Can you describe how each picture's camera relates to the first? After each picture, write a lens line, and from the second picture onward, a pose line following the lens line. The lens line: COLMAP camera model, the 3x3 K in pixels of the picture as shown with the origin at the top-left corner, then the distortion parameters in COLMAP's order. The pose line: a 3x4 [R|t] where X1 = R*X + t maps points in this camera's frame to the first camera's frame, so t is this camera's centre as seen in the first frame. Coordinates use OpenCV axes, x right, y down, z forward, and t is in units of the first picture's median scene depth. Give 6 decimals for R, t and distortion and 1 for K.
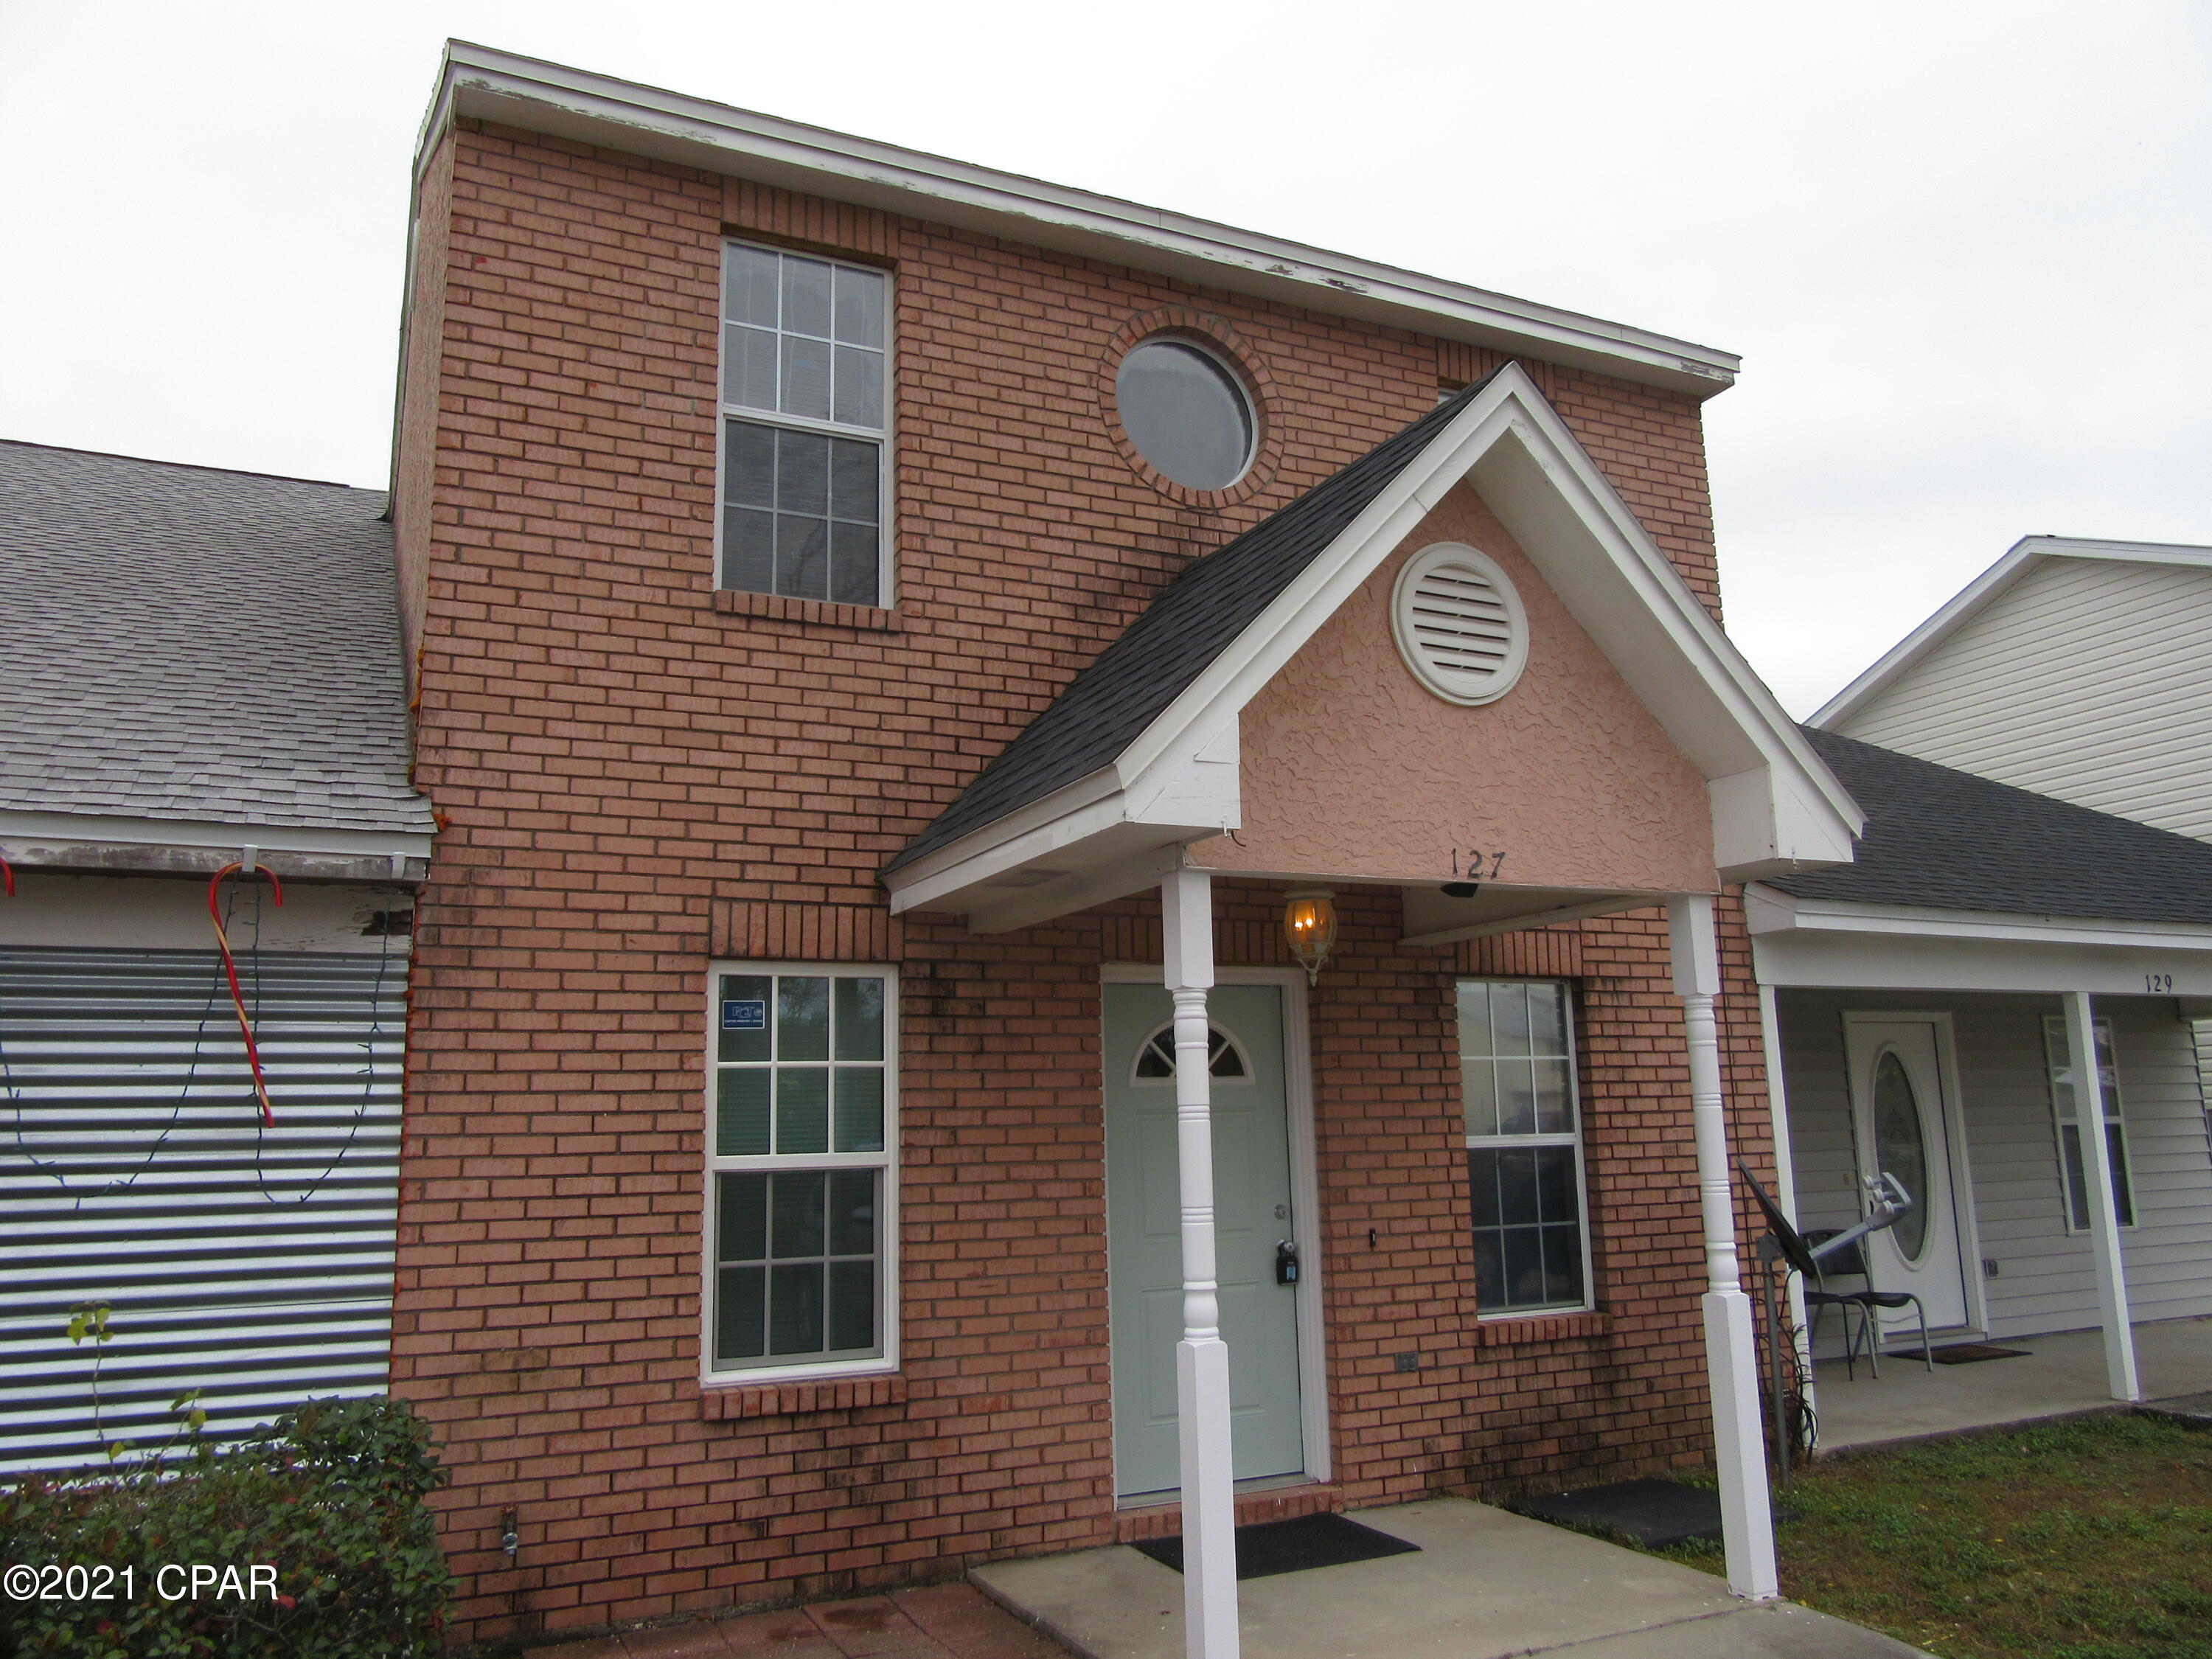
lens RADIAL K [[1644.5, 0, 1113.4], [0, 1644.5, 833.5], [0, 0, 1]] dist [-0.011761, 0.019292]
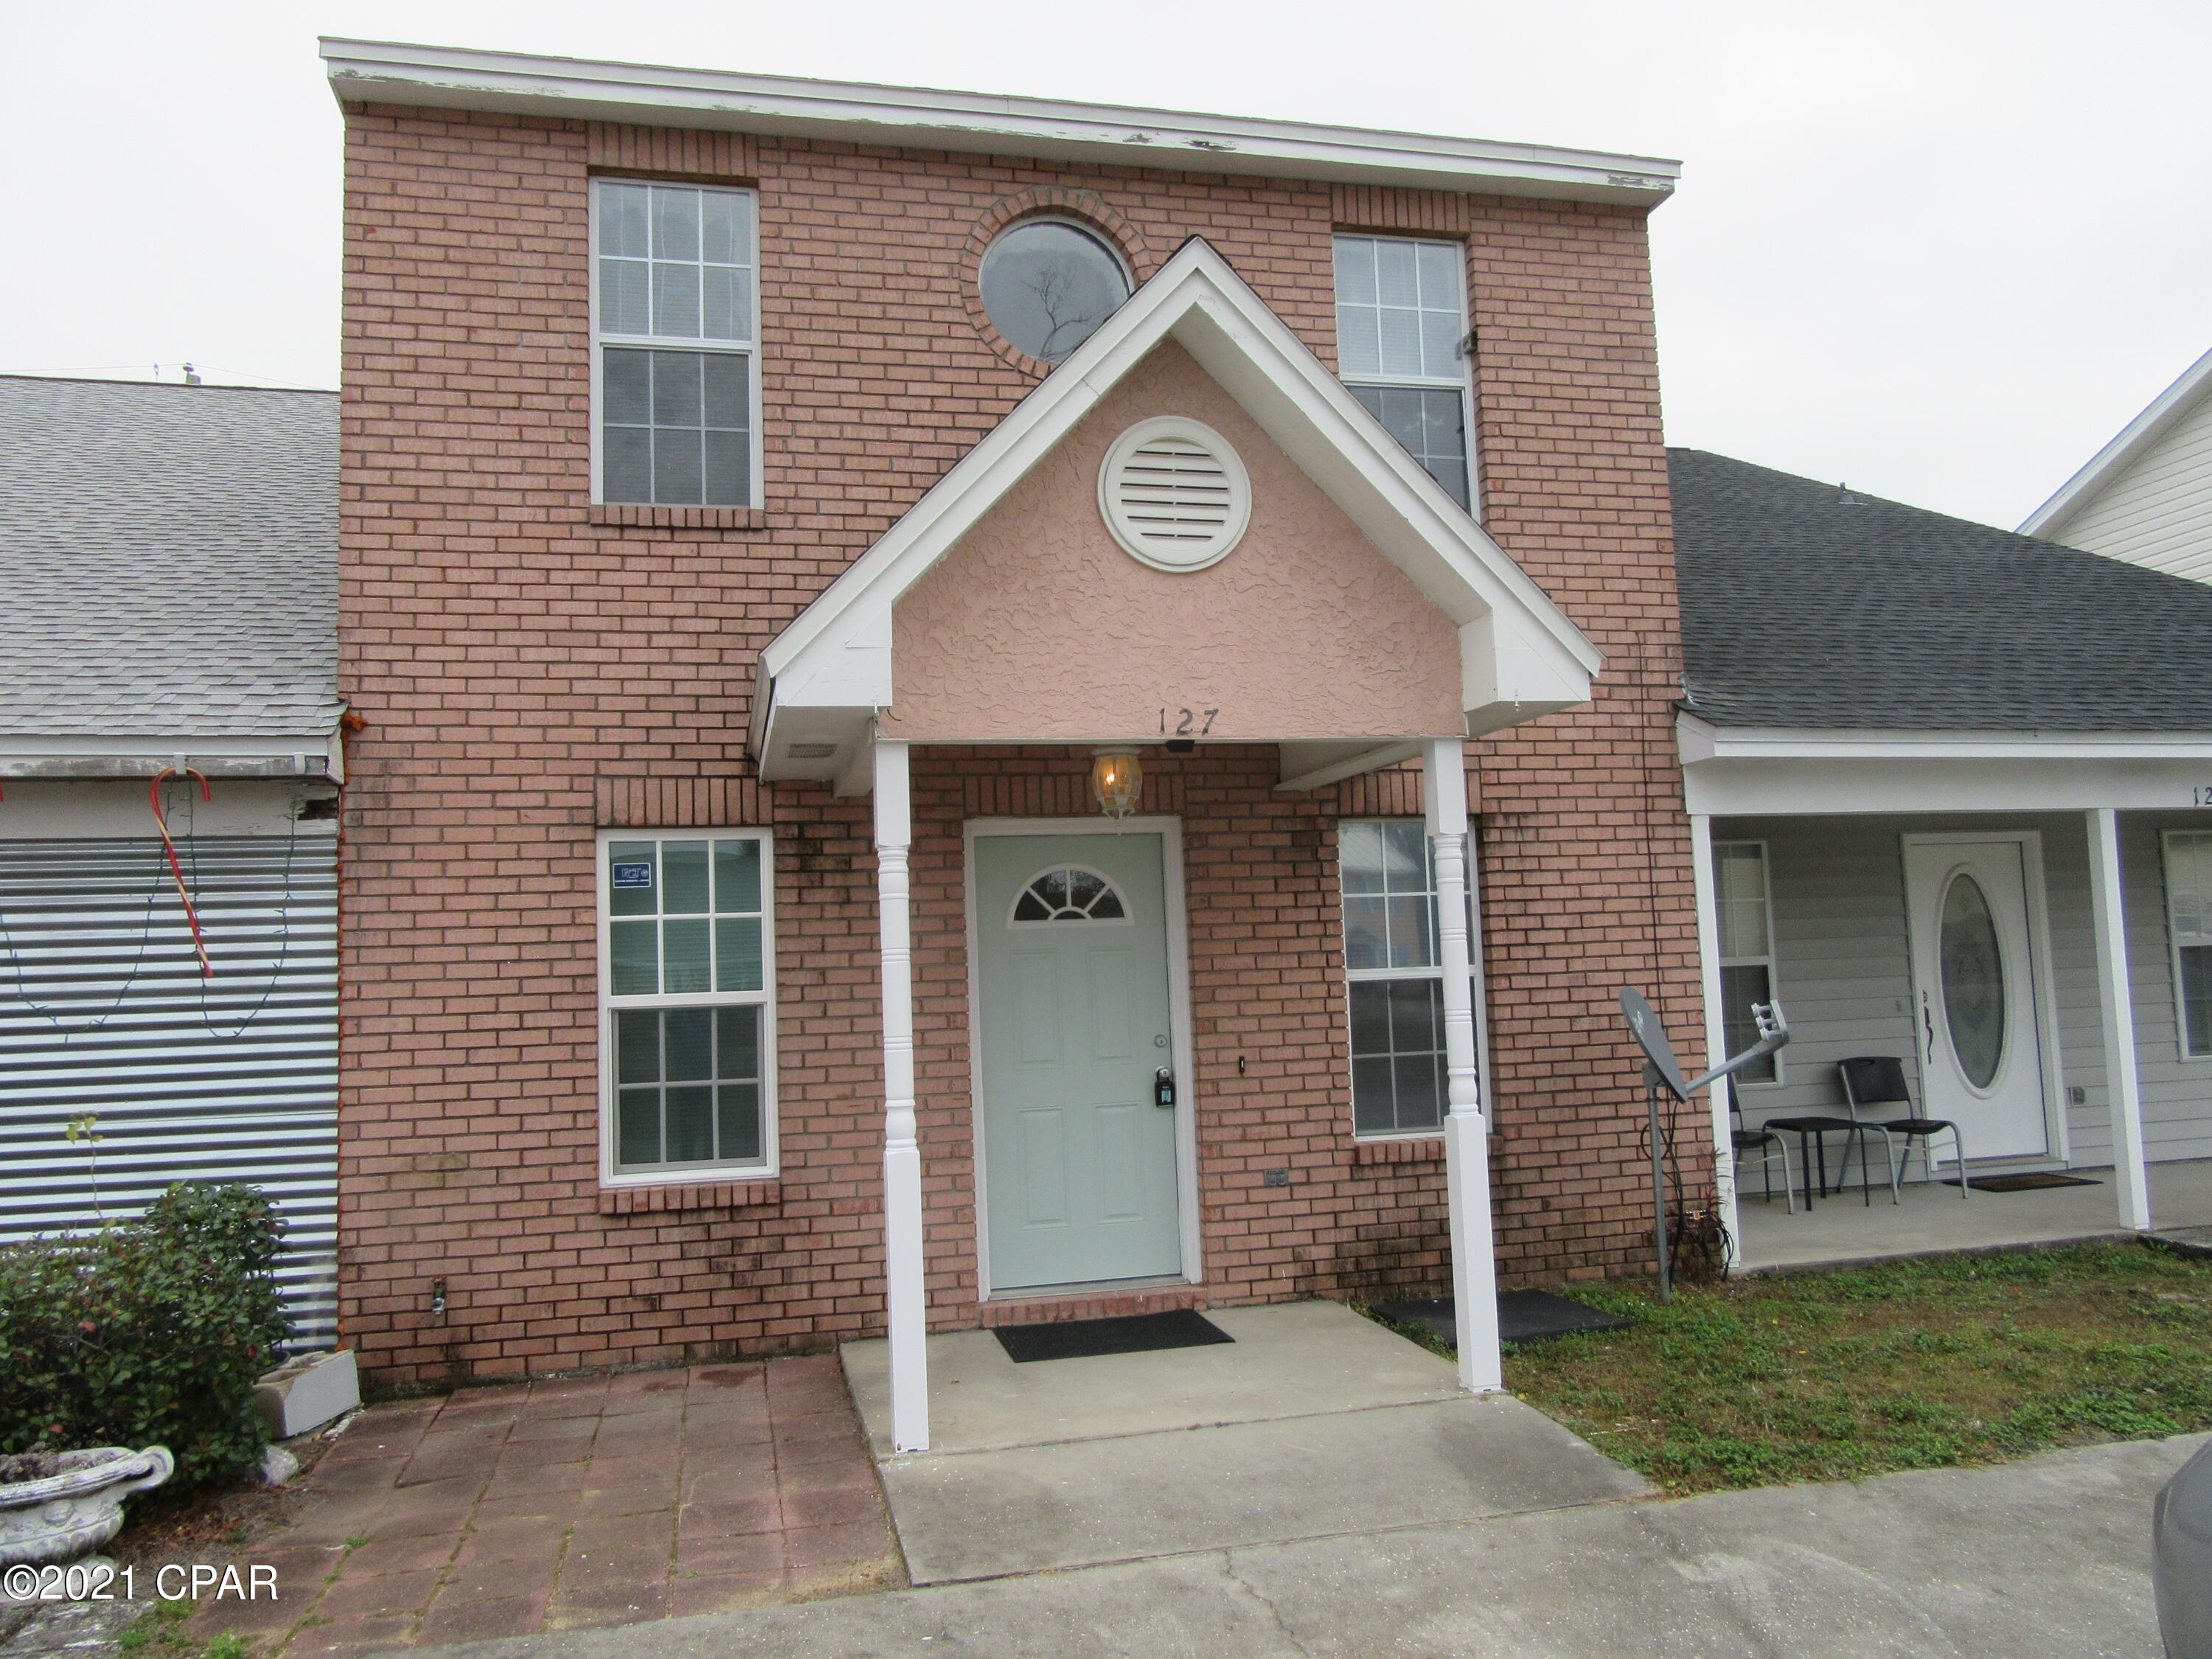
lens RADIAL K [[1644.5, 0, 1113.4], [0, 1644.5, 833.5], [0, 0, 1]] dist [-0.011761, 0.019292]
pose [[0.977117, -0.030282, -0.210537, 0.349296], [0.050970, 0.994310, 0.093543, -0.010151], [0.206506, -0.102133, 0.973100, -0.054626]]
